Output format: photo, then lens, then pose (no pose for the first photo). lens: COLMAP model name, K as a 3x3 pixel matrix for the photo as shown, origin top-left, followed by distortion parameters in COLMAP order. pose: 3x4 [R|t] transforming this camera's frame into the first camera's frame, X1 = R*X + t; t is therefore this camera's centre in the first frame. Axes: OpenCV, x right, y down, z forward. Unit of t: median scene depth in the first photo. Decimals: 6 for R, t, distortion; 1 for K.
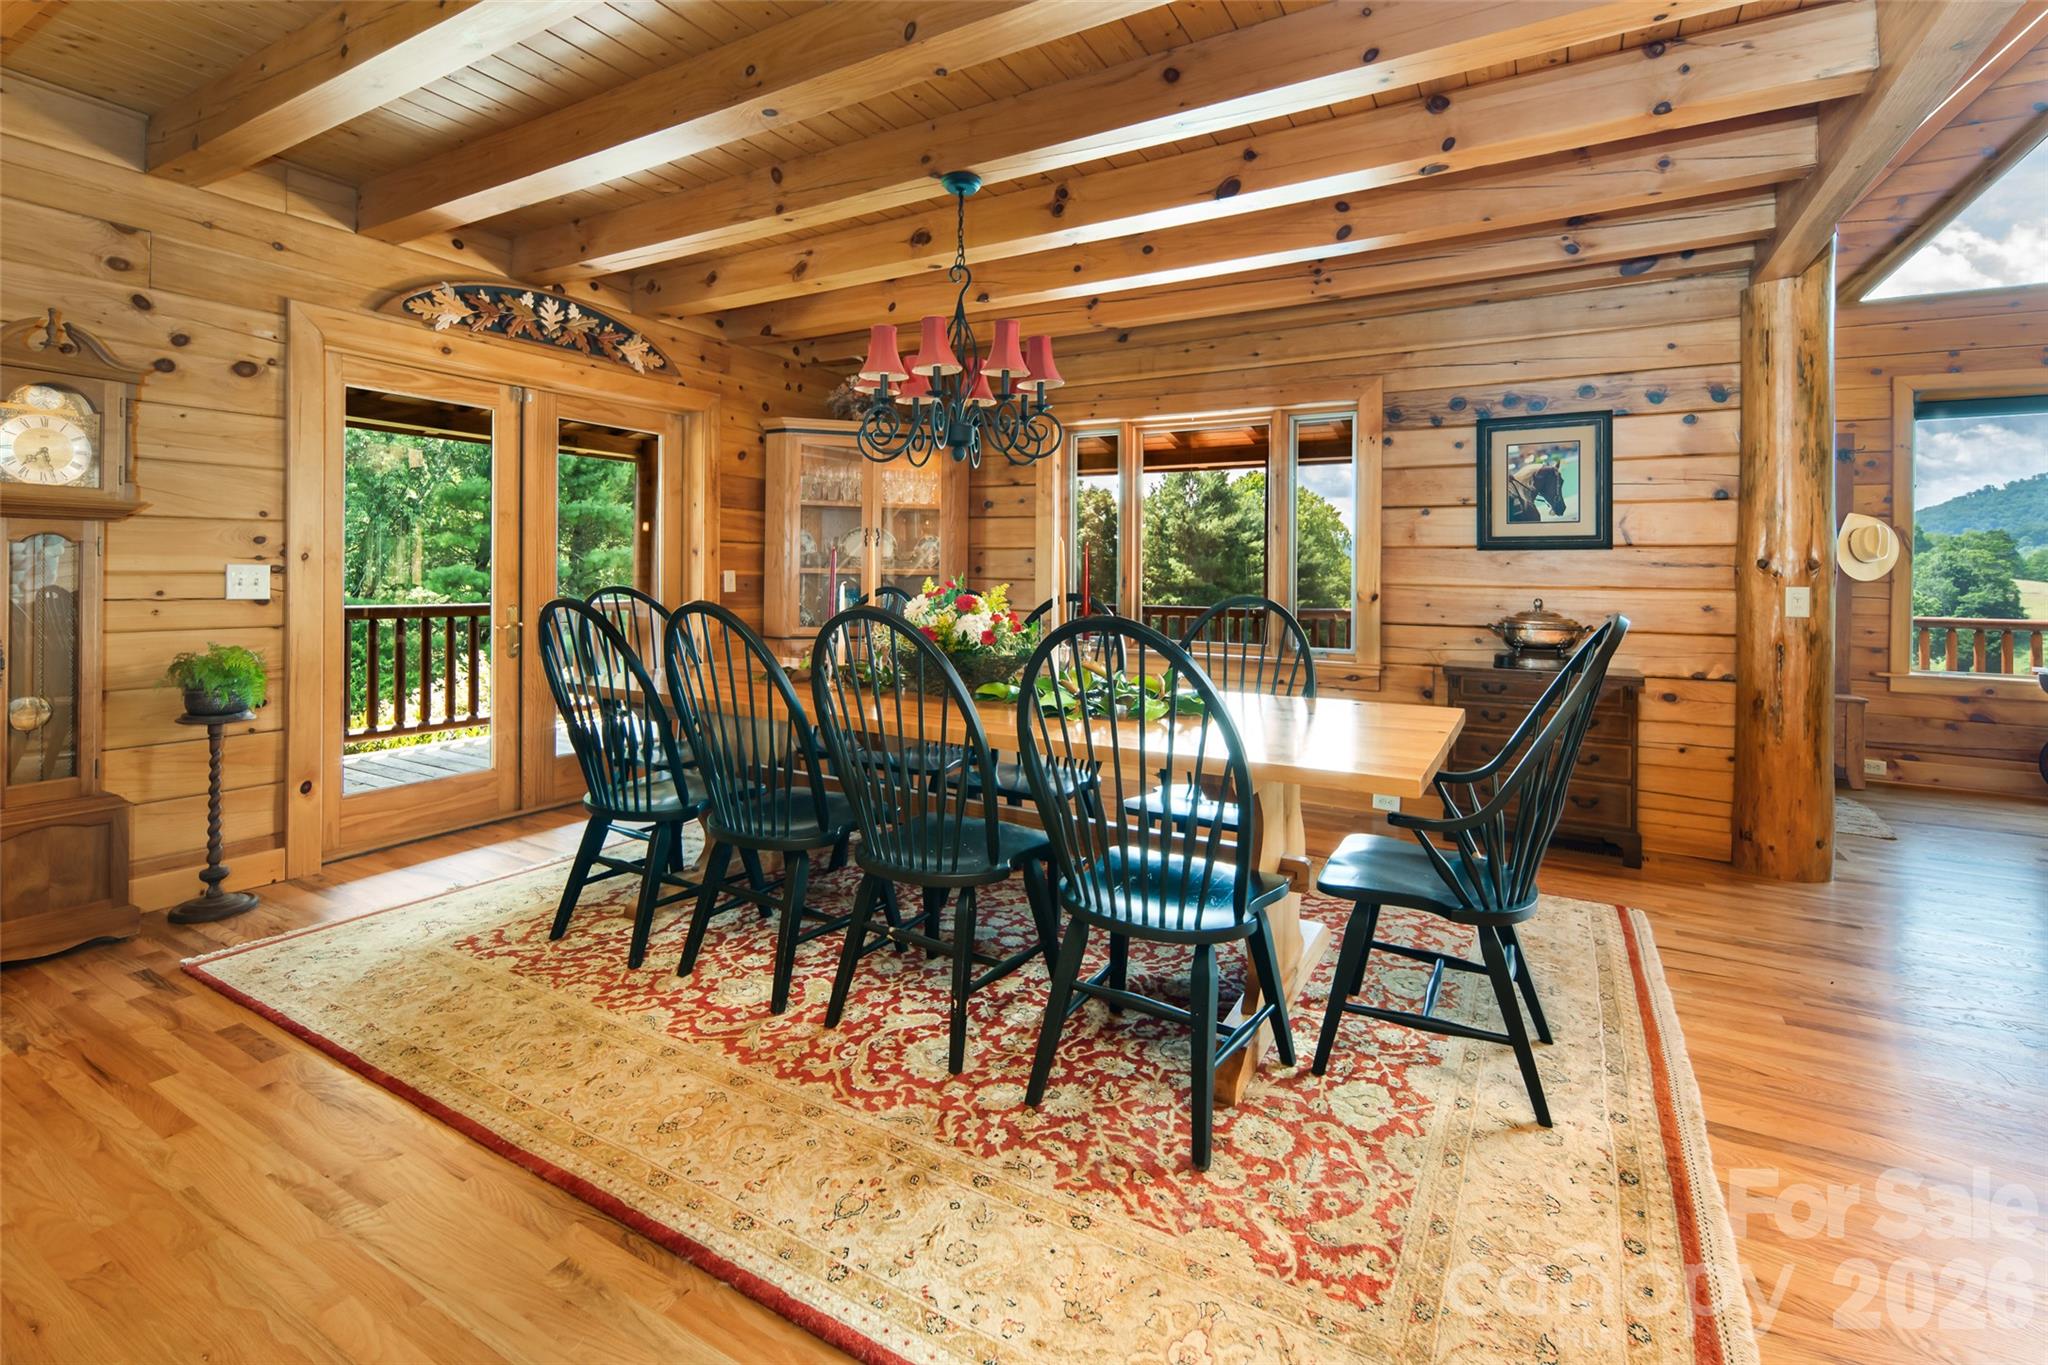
lens RADIAL K [[926.4, 0, 1005.6], [0, 926.4, 568.2], [0, 0, 1]] dist [0.004118, -0.002159]
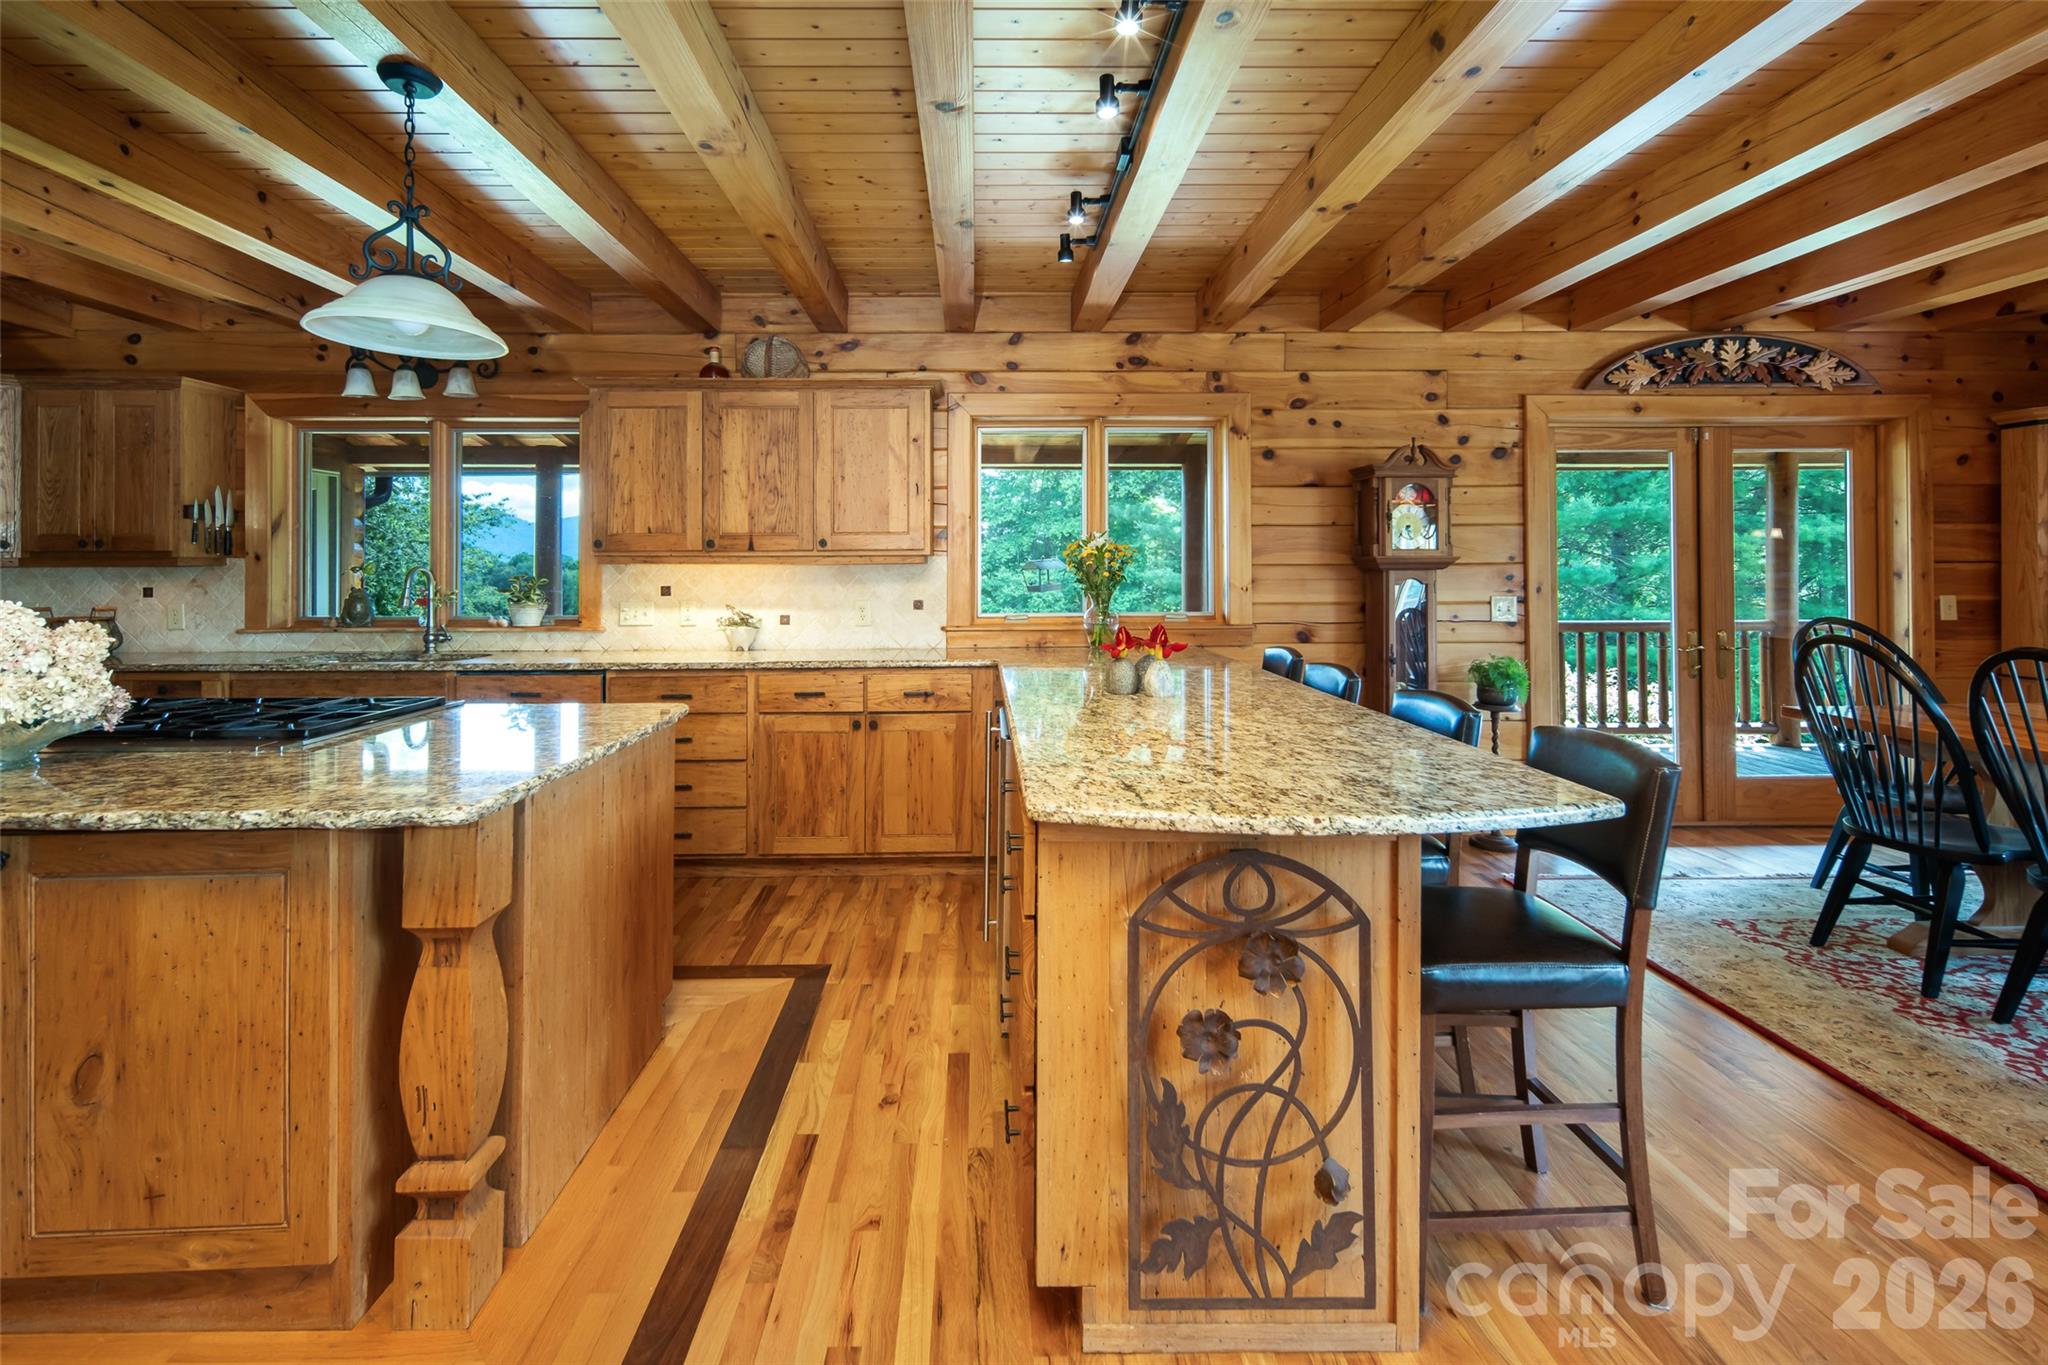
lens RADIAL K [[926.4, 0, 999.0], [0, 926.4, 569.5], [0, 0, 1]] dist [0.004118, -0.002159]
pose [[0.529956, -0.014155, -0.847907, -0.045366], [0.011160, 0.999891, -0.009716, -0.031878], [0.847952, -0.004313, 0.530056, -0.291448]]
